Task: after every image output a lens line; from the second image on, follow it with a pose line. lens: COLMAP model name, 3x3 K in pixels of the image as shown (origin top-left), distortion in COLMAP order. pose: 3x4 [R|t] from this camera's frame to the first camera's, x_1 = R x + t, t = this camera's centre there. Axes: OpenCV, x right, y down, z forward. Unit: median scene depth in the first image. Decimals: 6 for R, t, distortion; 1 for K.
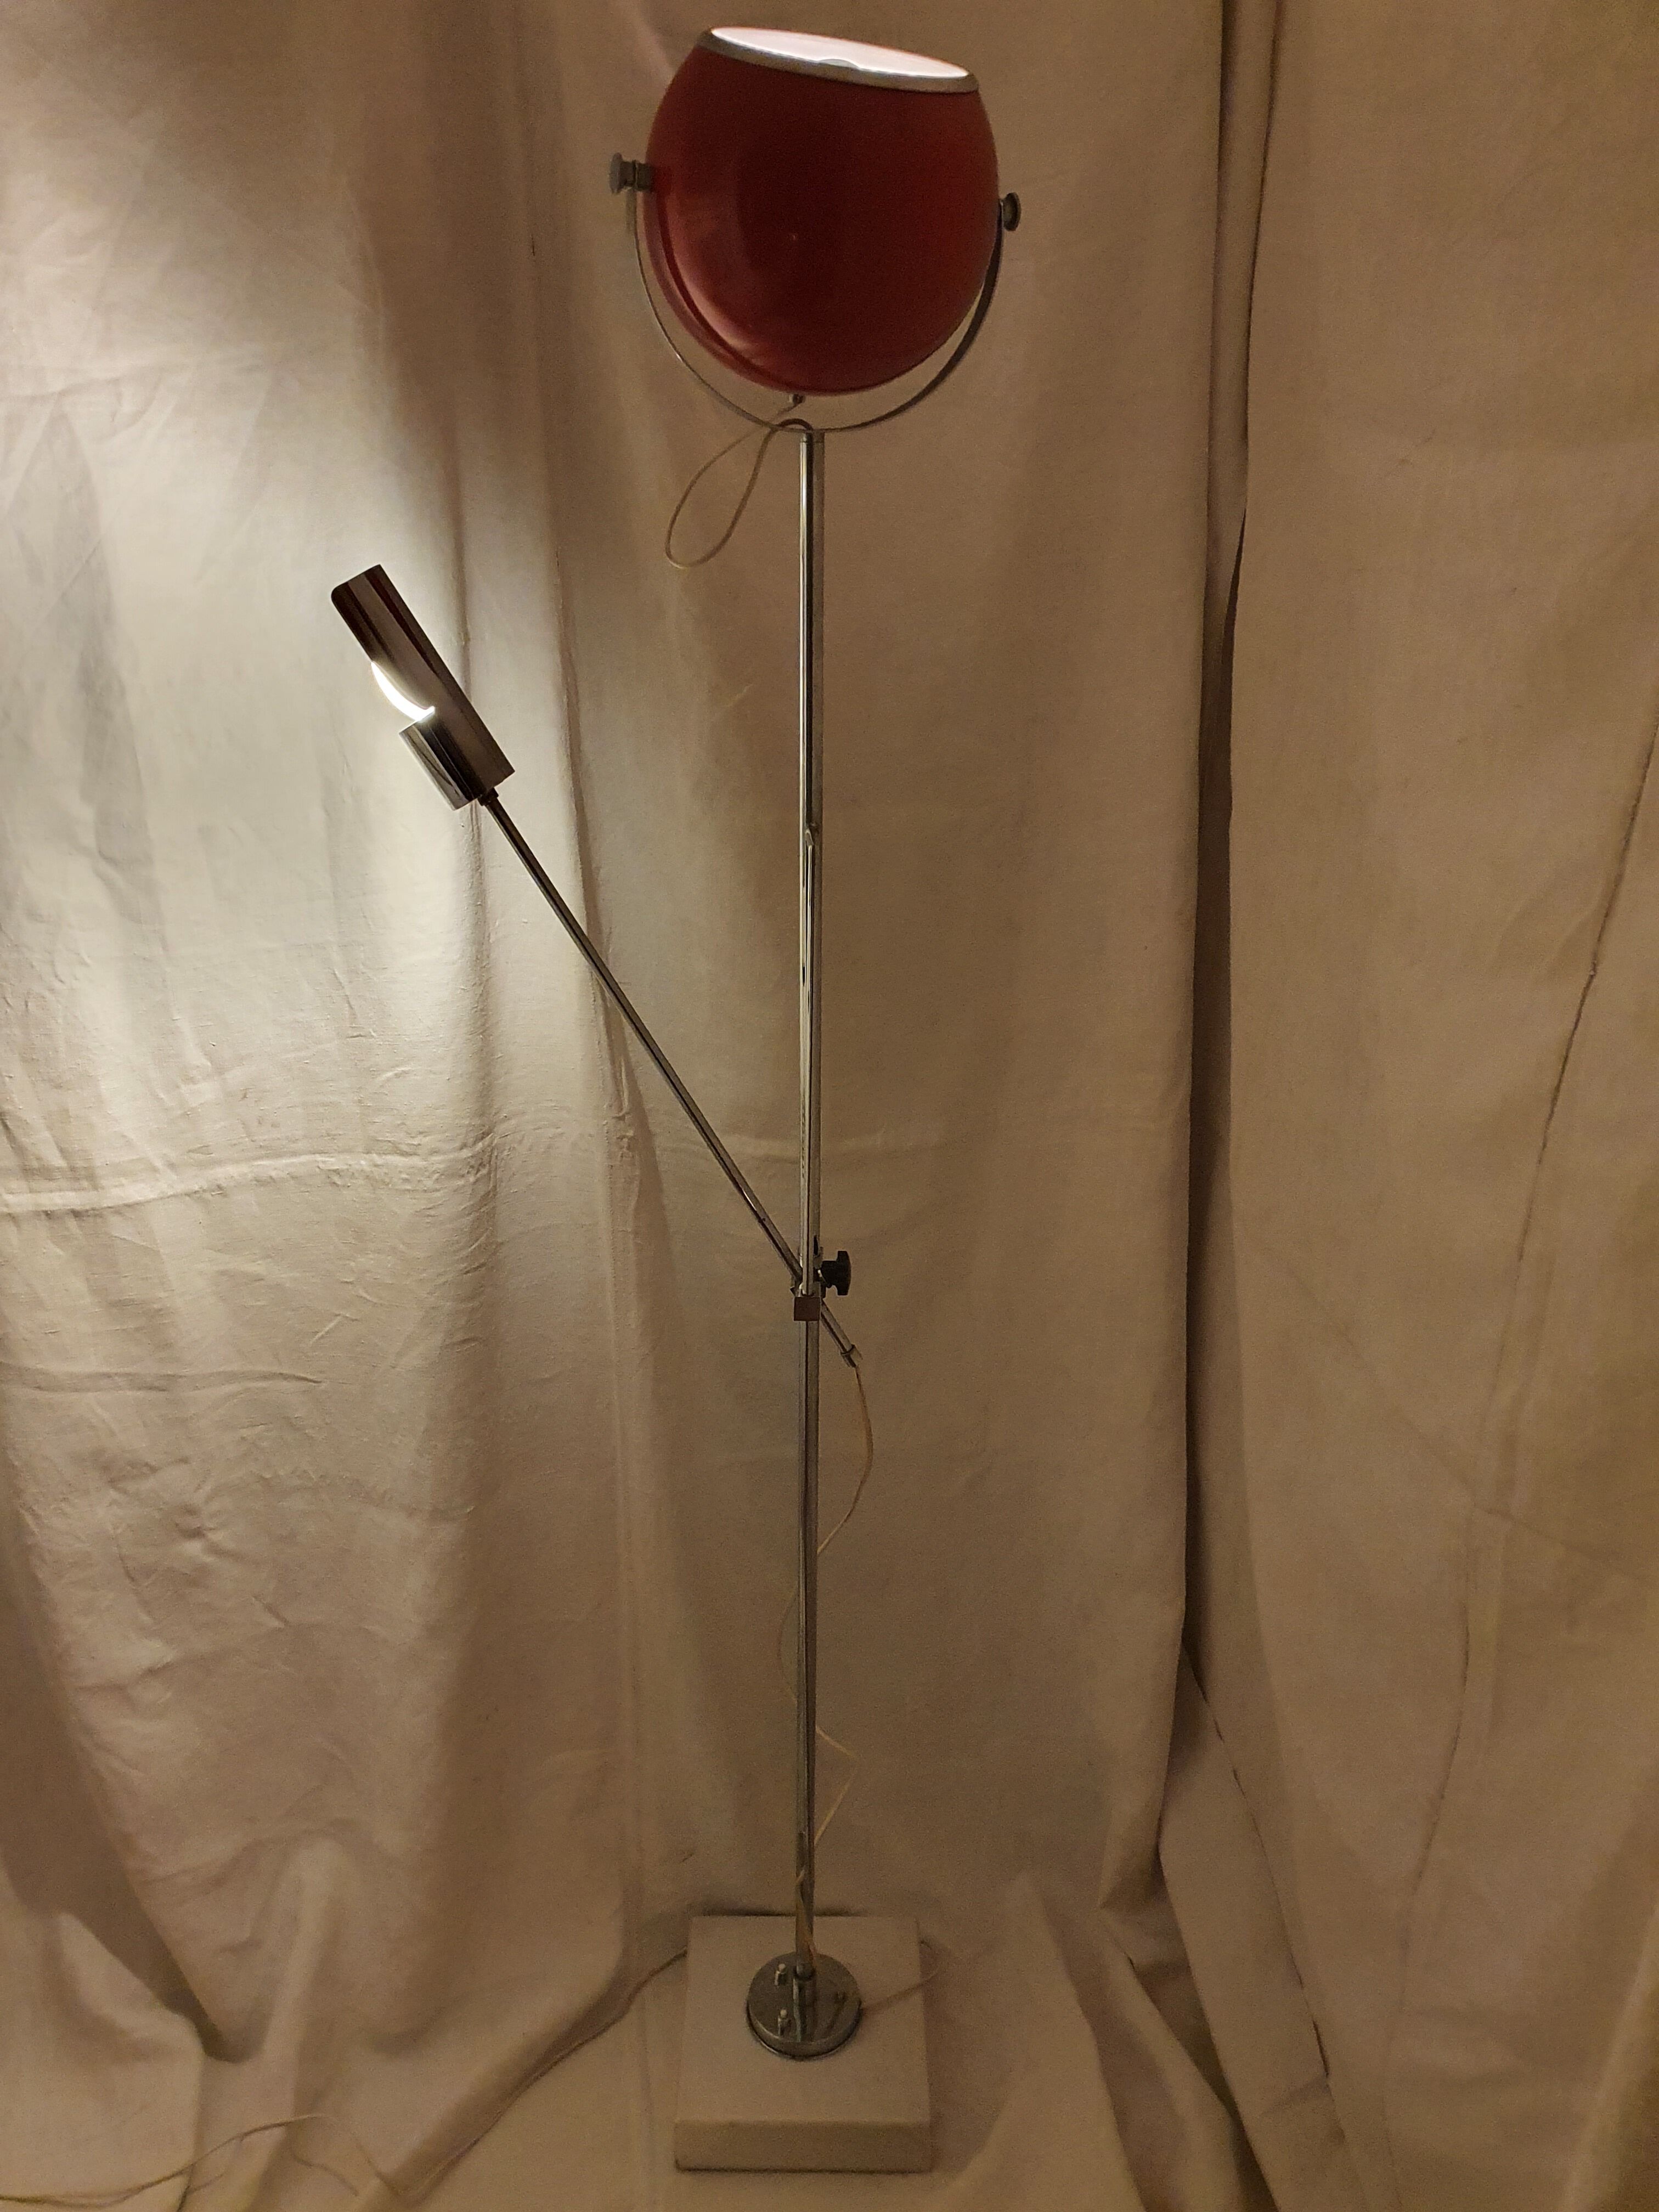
lens RADIAL K [[1633.4, 0, 867.8], [0, 1633.4, 1124.1], [0, 0, 1]] dist [0.008238, -0.000356]
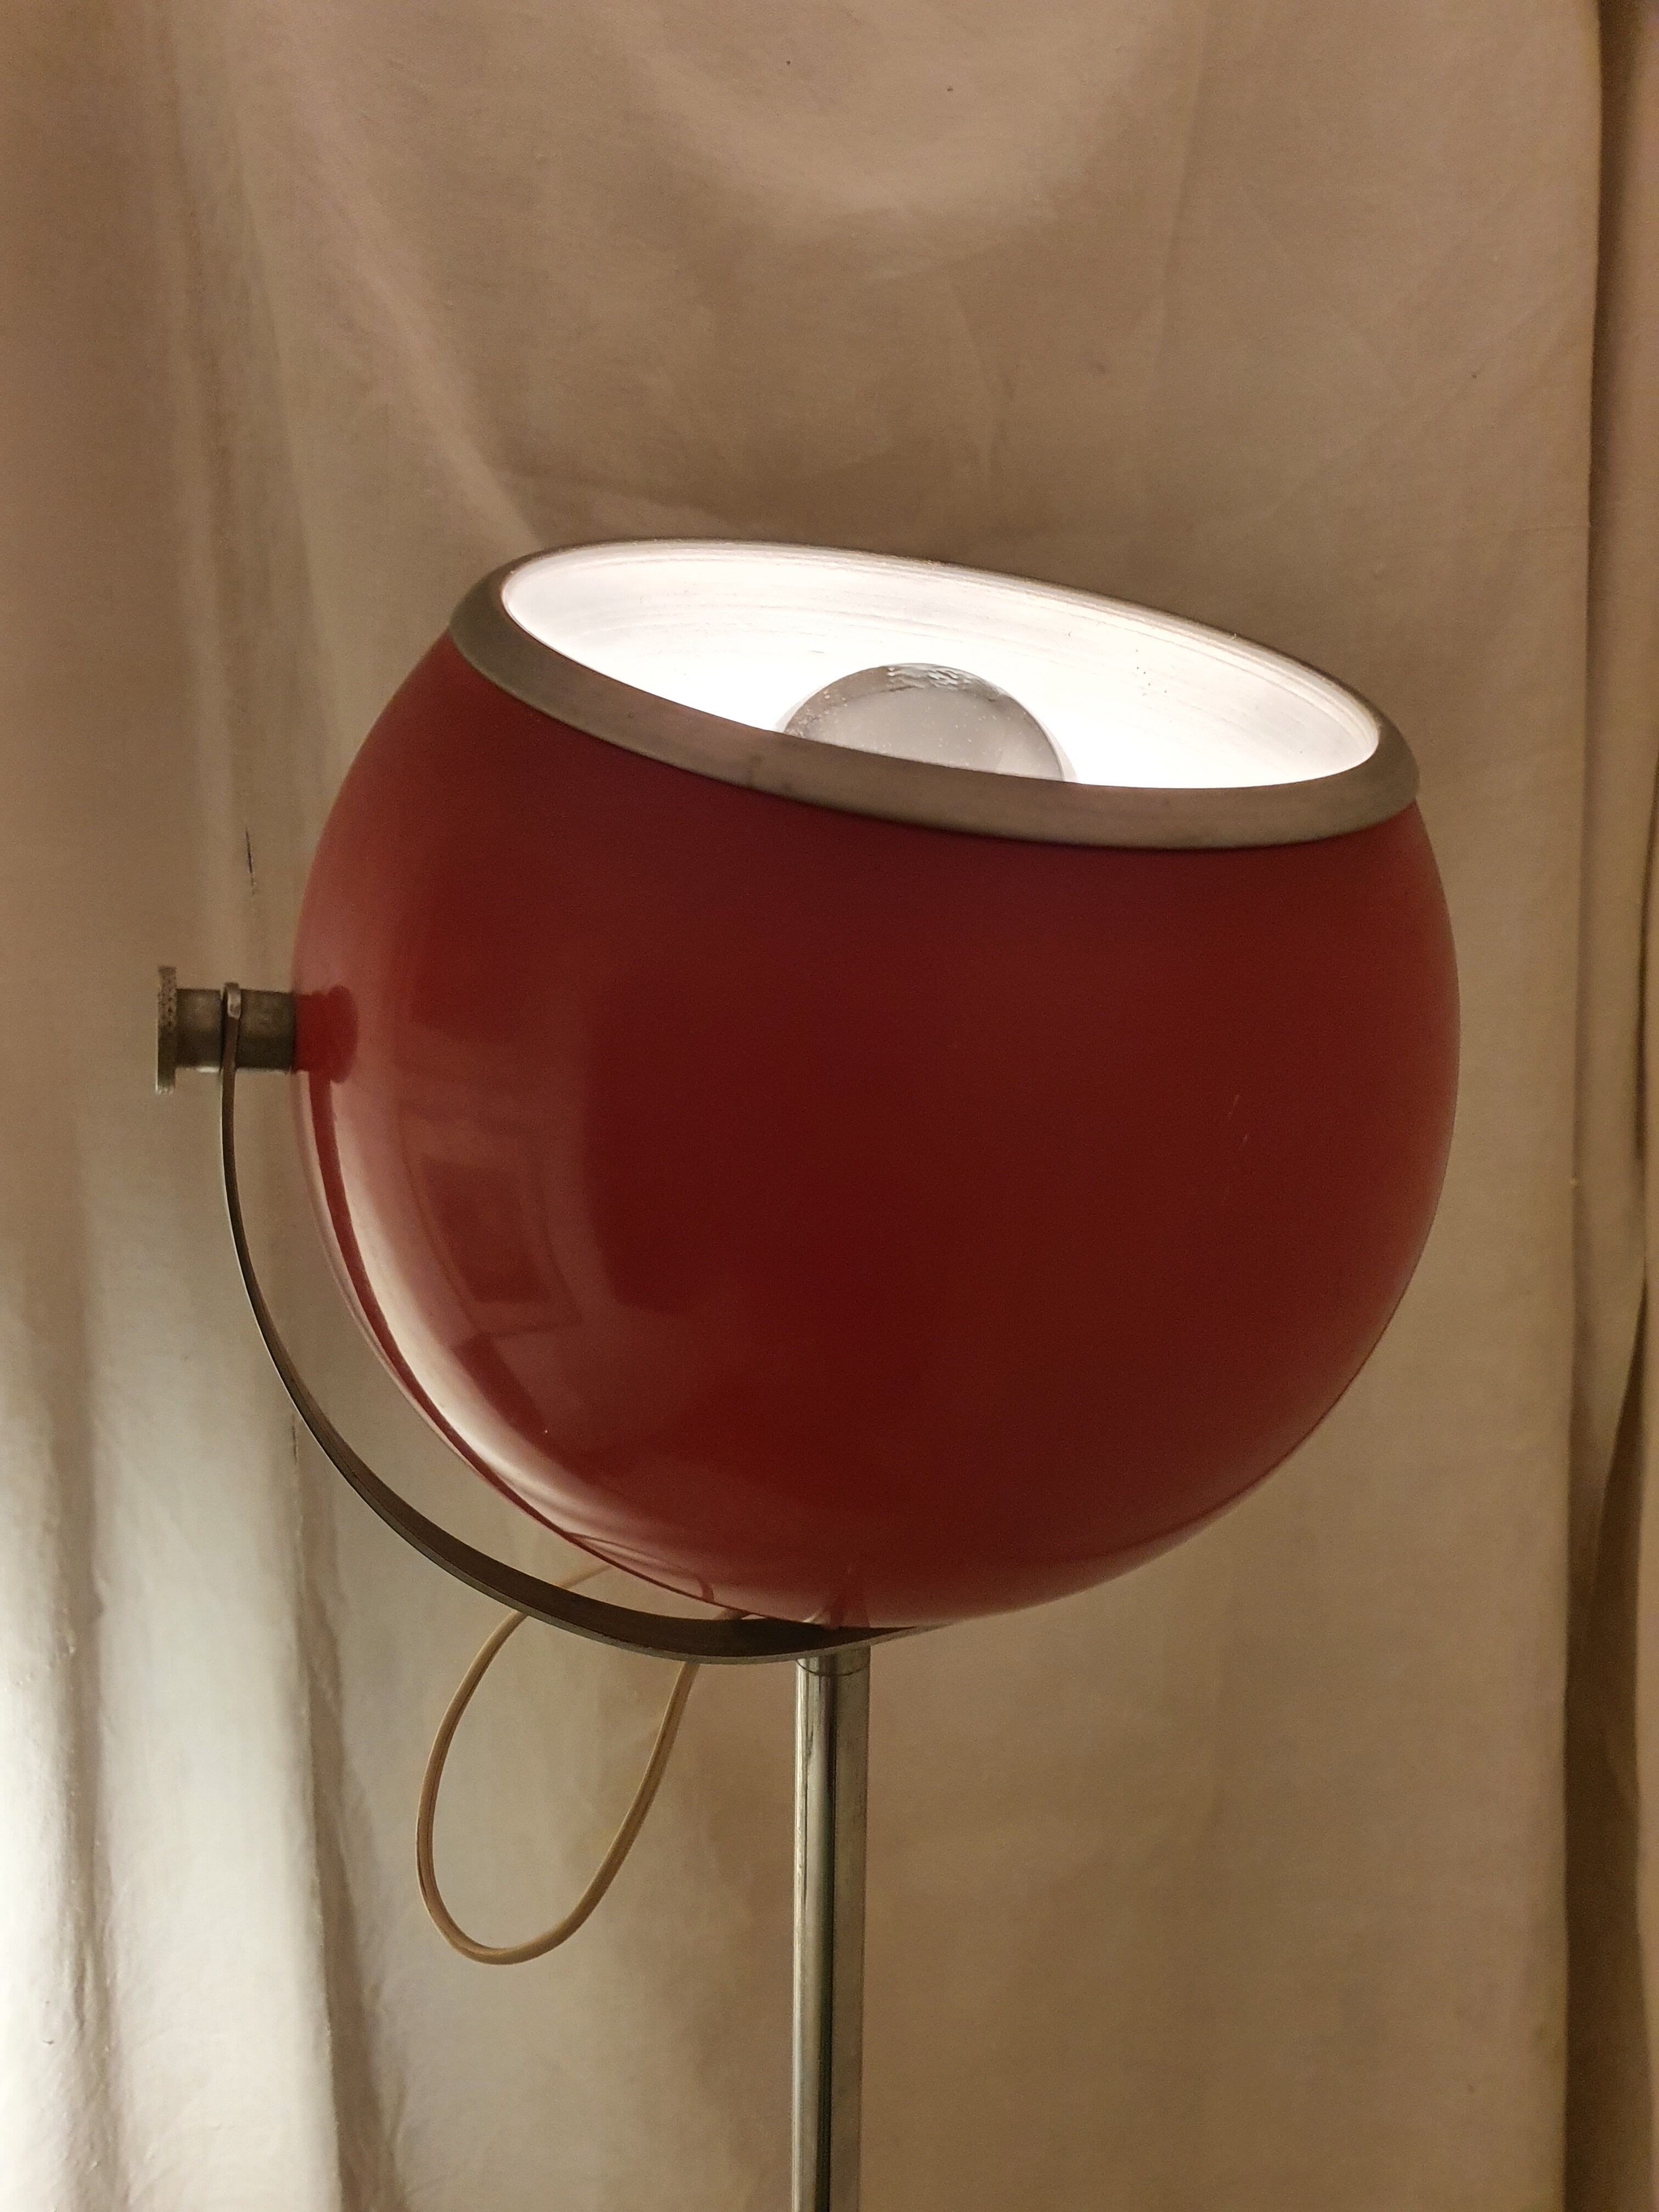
lens RADIAL K [[1675.4, 0, 829.5], [0, 1675.4, 1106.0], [0, 0, 1]] dist [0.006194, 0.004122]
pose [[0.999484, 0.012160, -0.029740, -0.023170], [-0.017433, 0.982759, -0.184067, -0.481922], [0.026989, 0.184490, 0.982464, 0.666254]]
